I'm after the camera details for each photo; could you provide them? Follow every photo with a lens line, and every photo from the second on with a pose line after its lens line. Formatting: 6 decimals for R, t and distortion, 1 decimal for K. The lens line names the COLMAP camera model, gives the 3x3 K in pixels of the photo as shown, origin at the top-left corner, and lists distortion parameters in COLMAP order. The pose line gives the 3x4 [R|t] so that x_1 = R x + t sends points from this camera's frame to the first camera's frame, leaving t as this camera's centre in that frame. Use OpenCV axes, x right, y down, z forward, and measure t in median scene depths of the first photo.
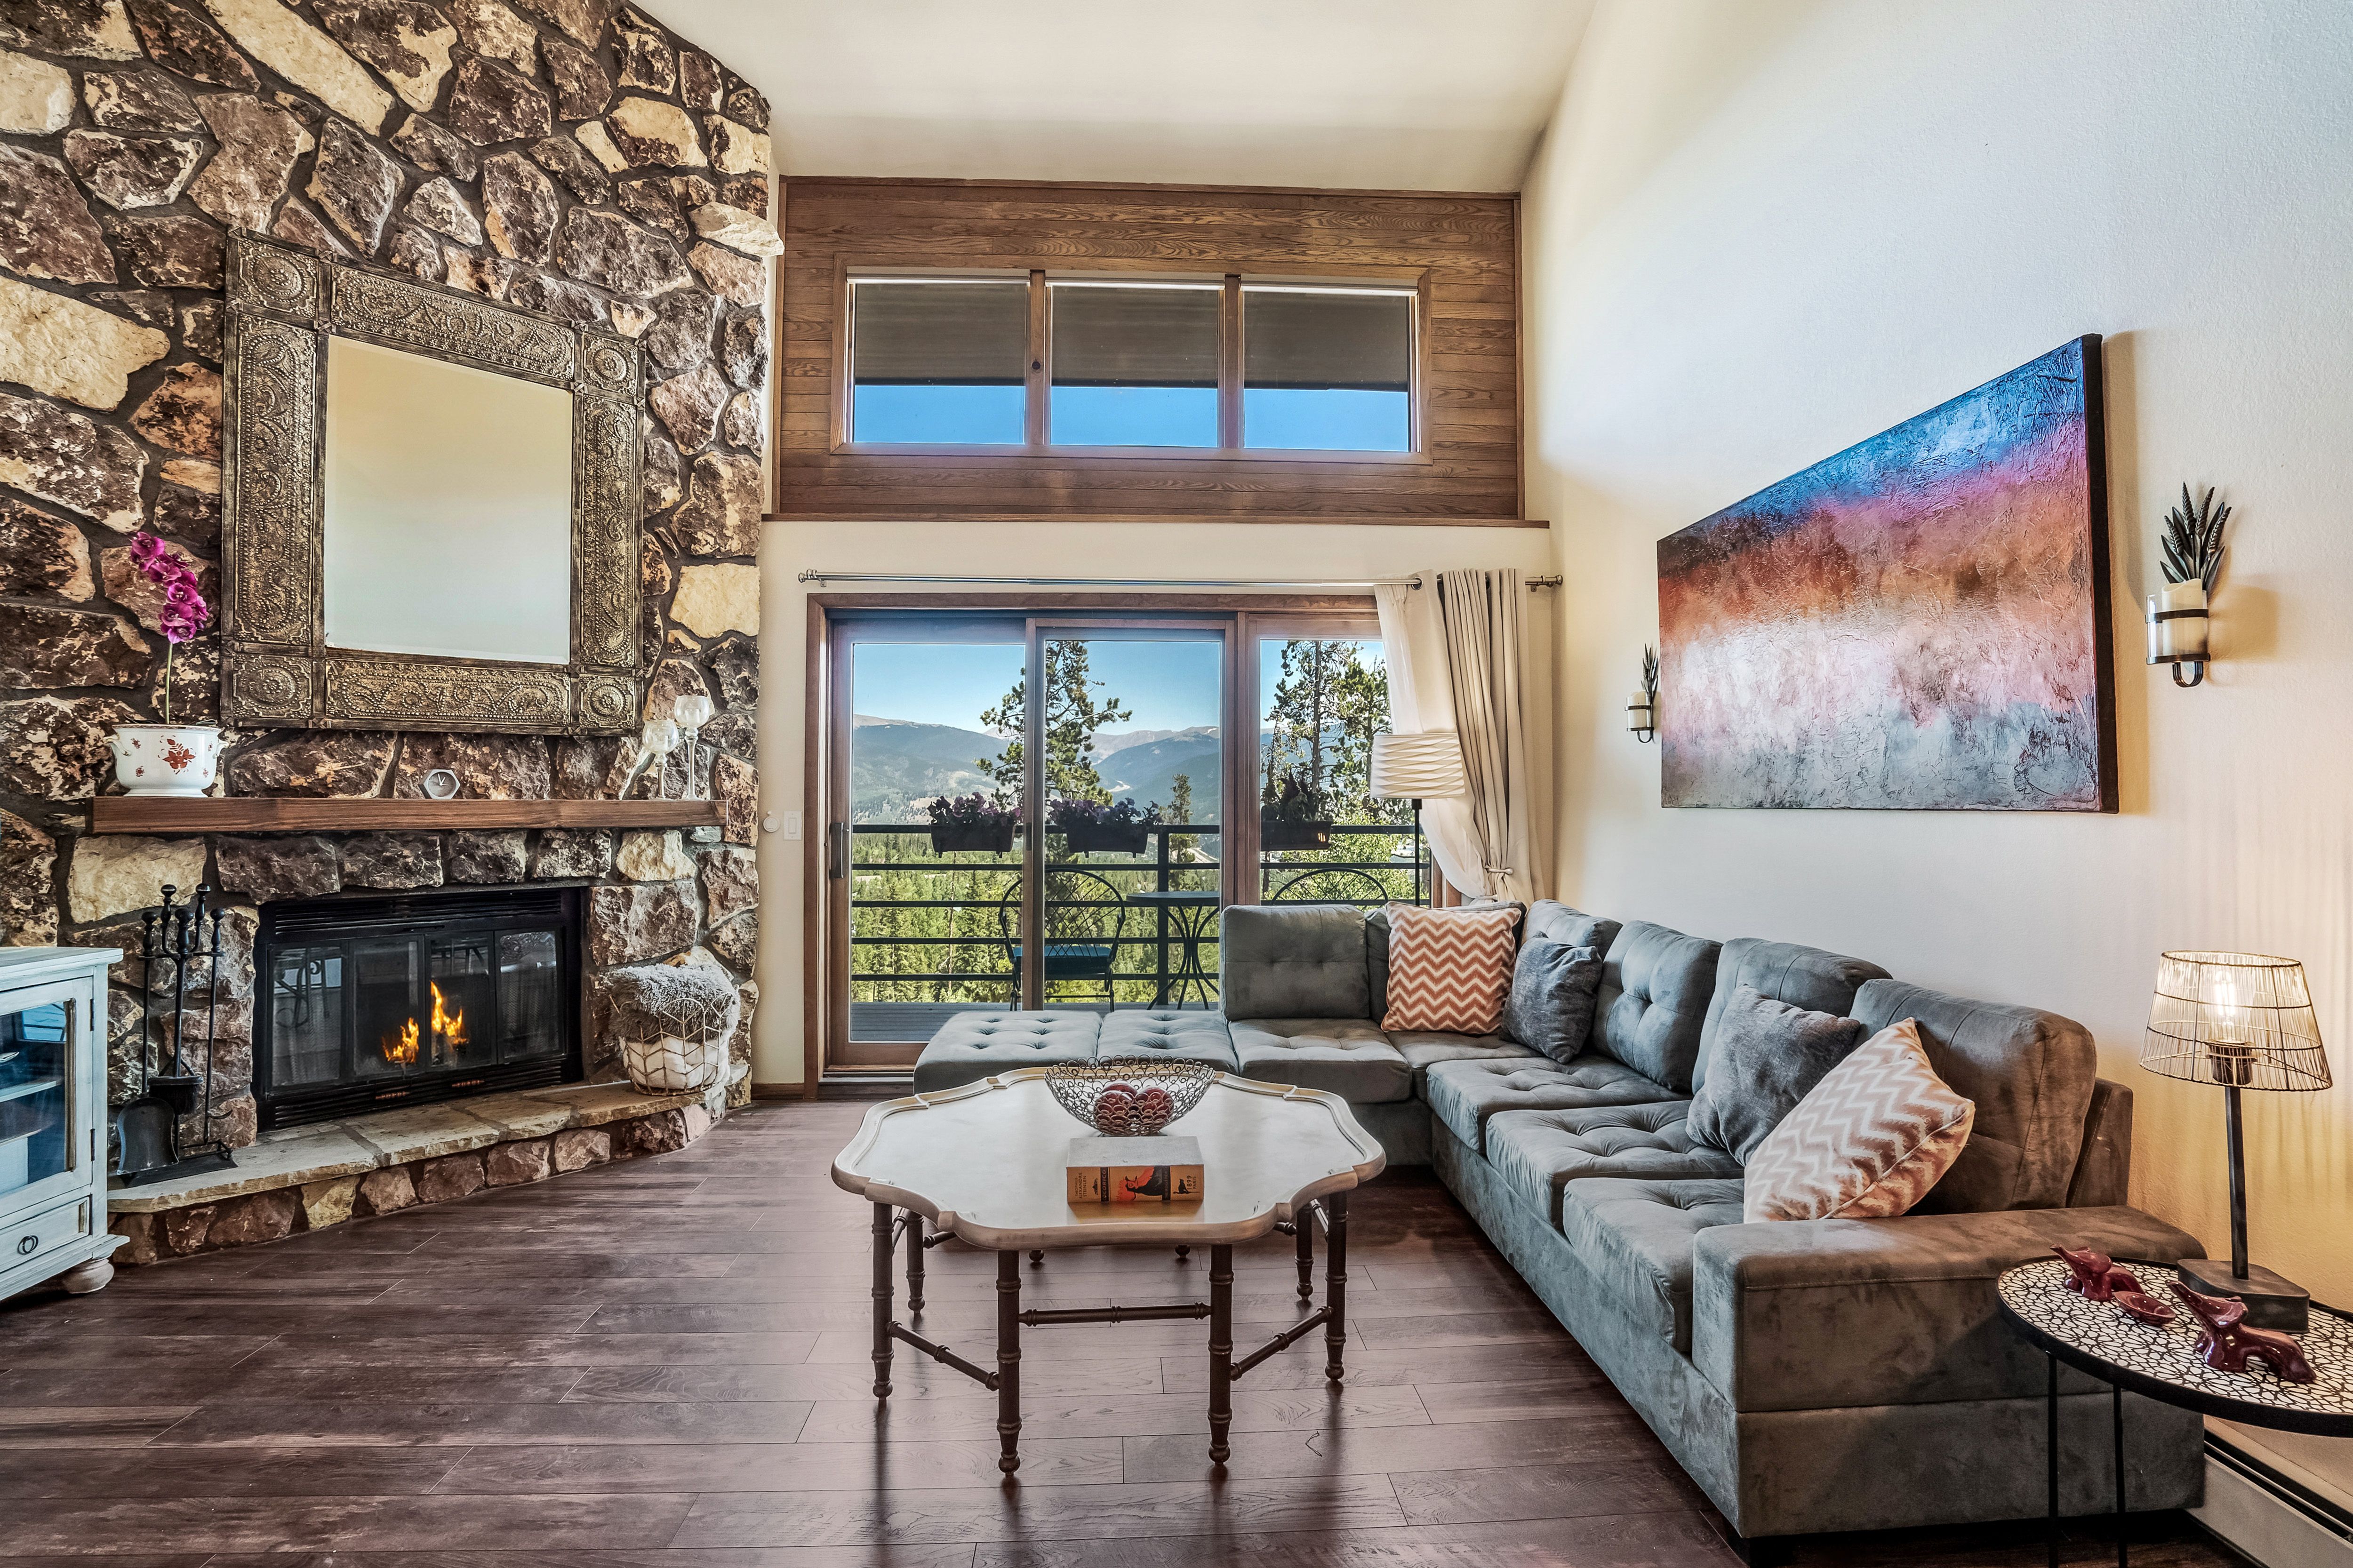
lens RADIAL K [[1118.9, 0, 1165.0], [0, 1118.9, 776.2], [0, 0, 1]] dist [-0.054241, 0.020000]
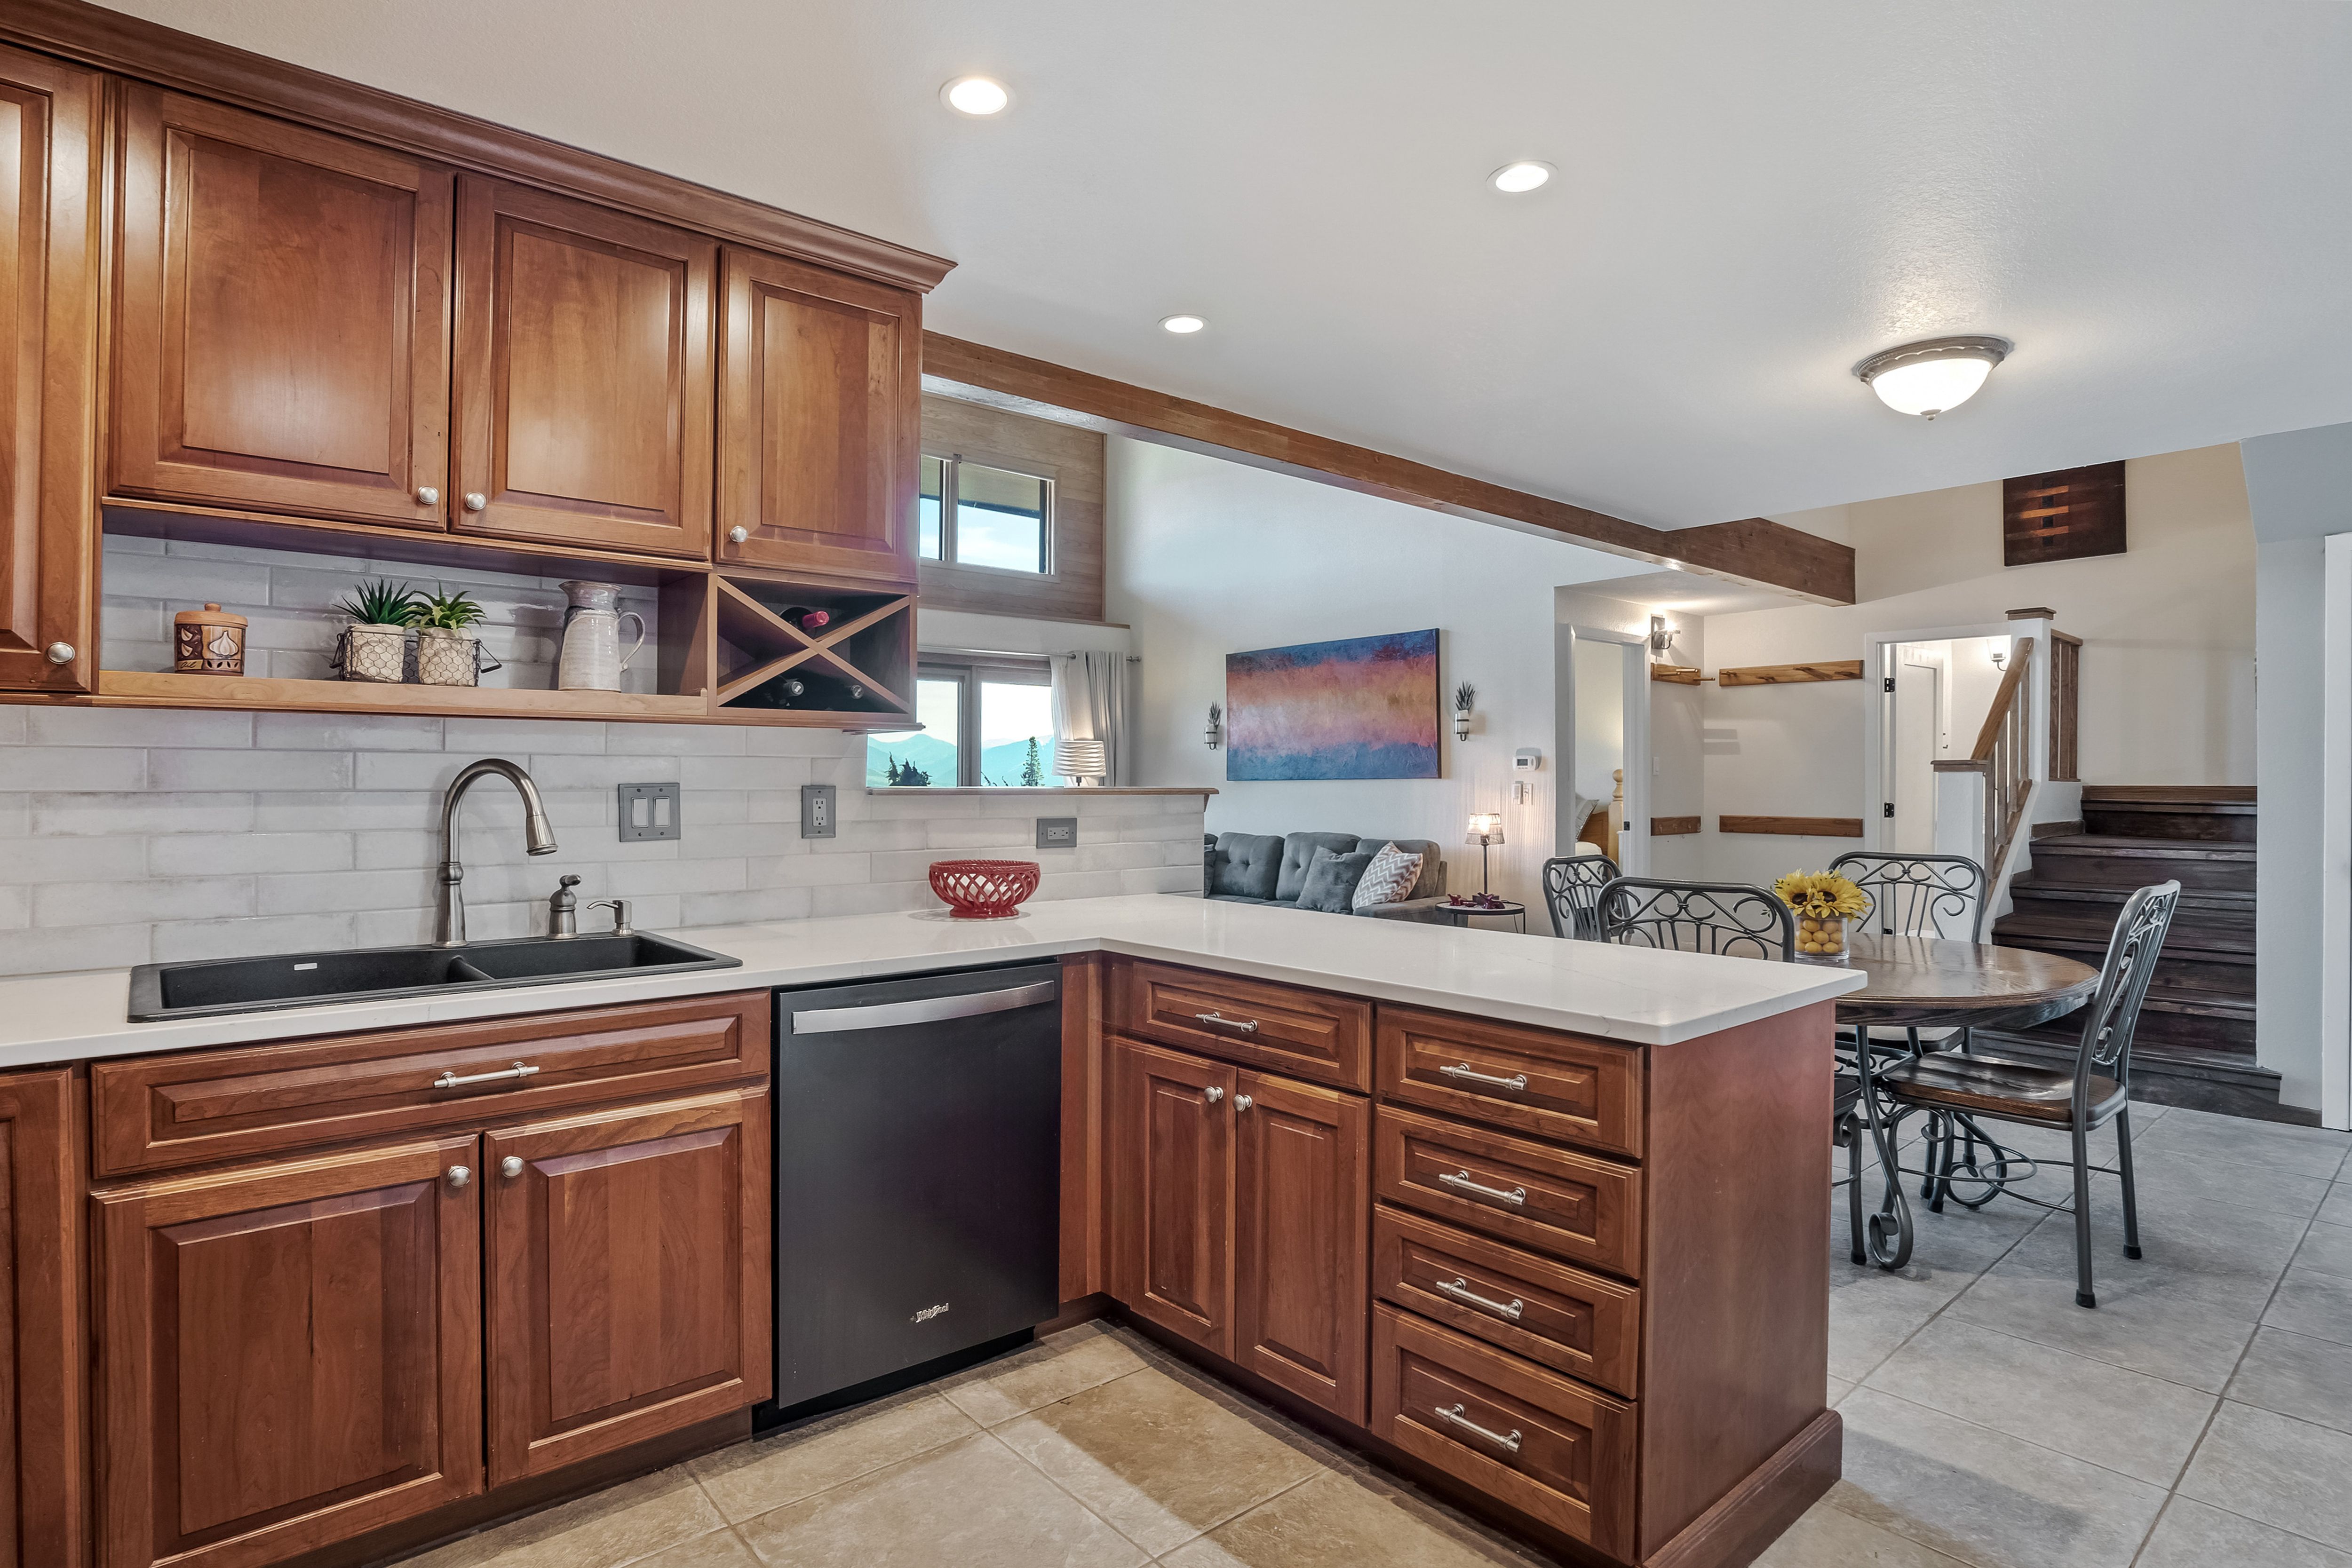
lens RADIAL K [[1095.1, 0, 1068.5], [0, 1095.1, 789.1], [0, 0, 1]] dist [-0.060196, 0.019858]
pose [[0.843668, -0.002925, 0.536858, -0.902602], [-0.008863, 0.999773, 0.019377, 0.006379], [-0.536792, -0.021106, 0.843450, -0.581670]]
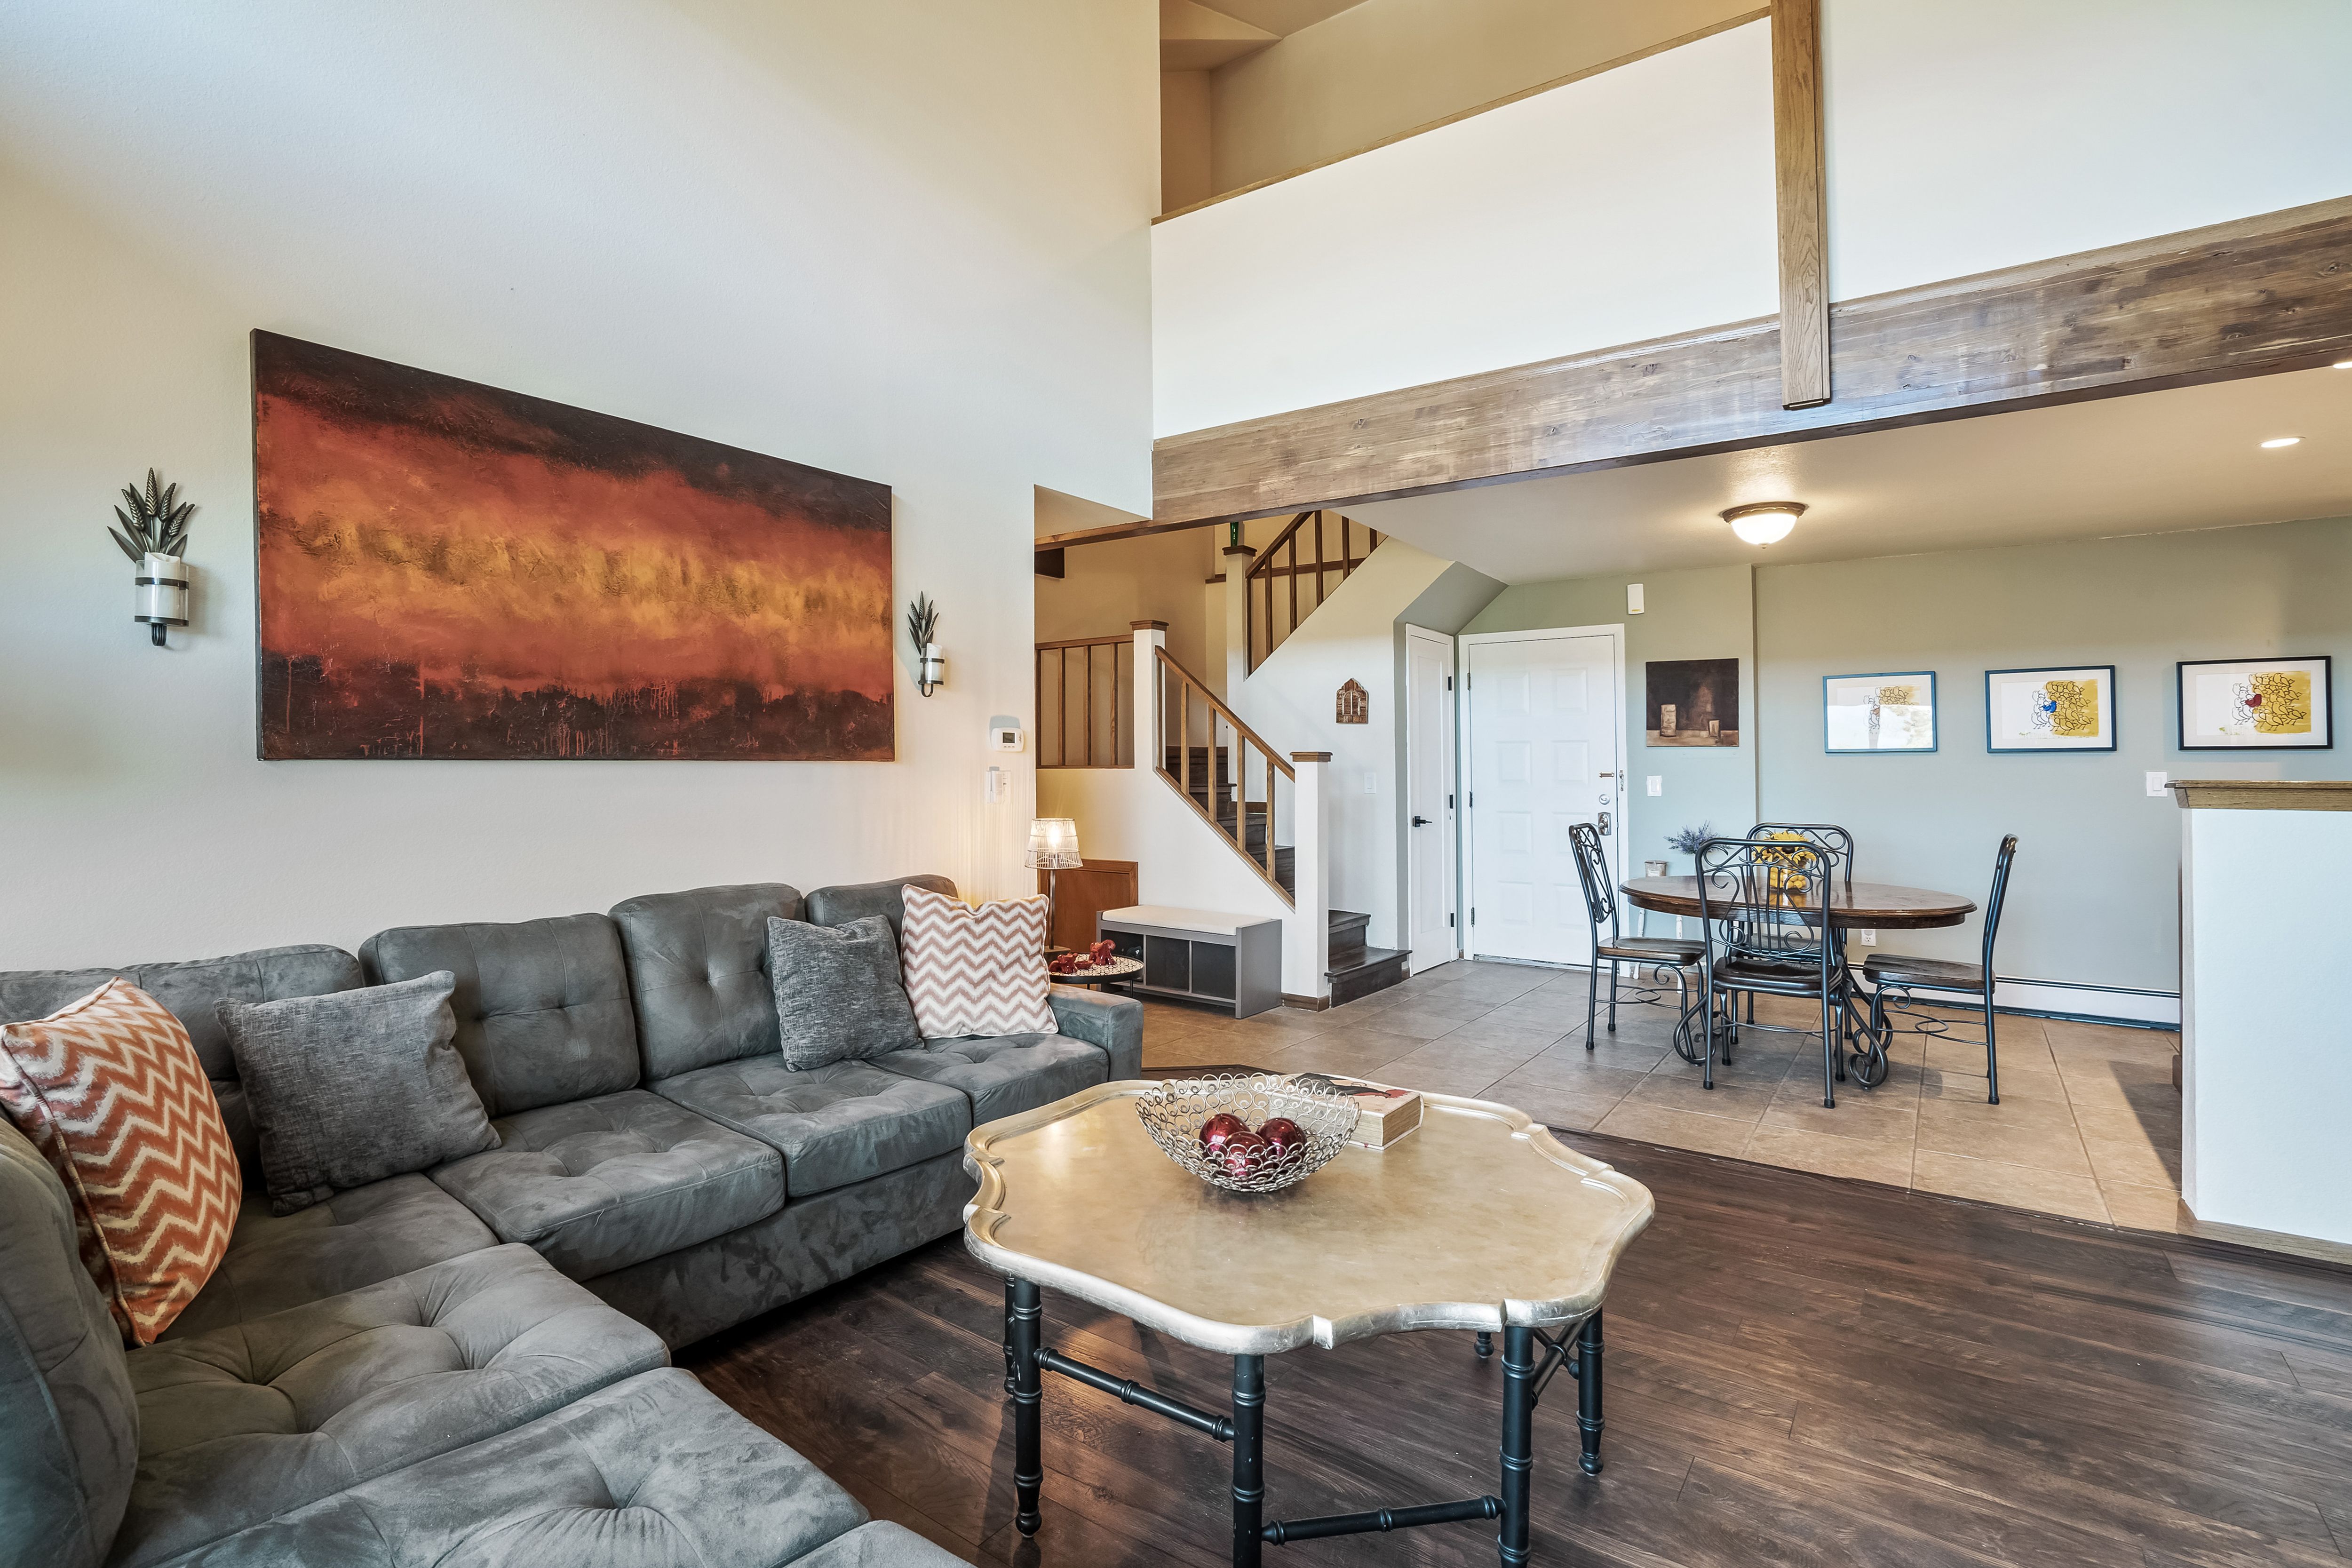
lens RADIAL K [[1110.7, 0, 1164.6], [0, 1110.7, 768.8], [0, 0, 1]] dist [-0.072823, 0.027506]
pose [[-0.783986, -0.003822, 0.620767, -0.299683], [-0.014672, 0.999816, -0.012373, 0.031294], [-0.620605, -0.018808, -0.783898, 1.081439]]
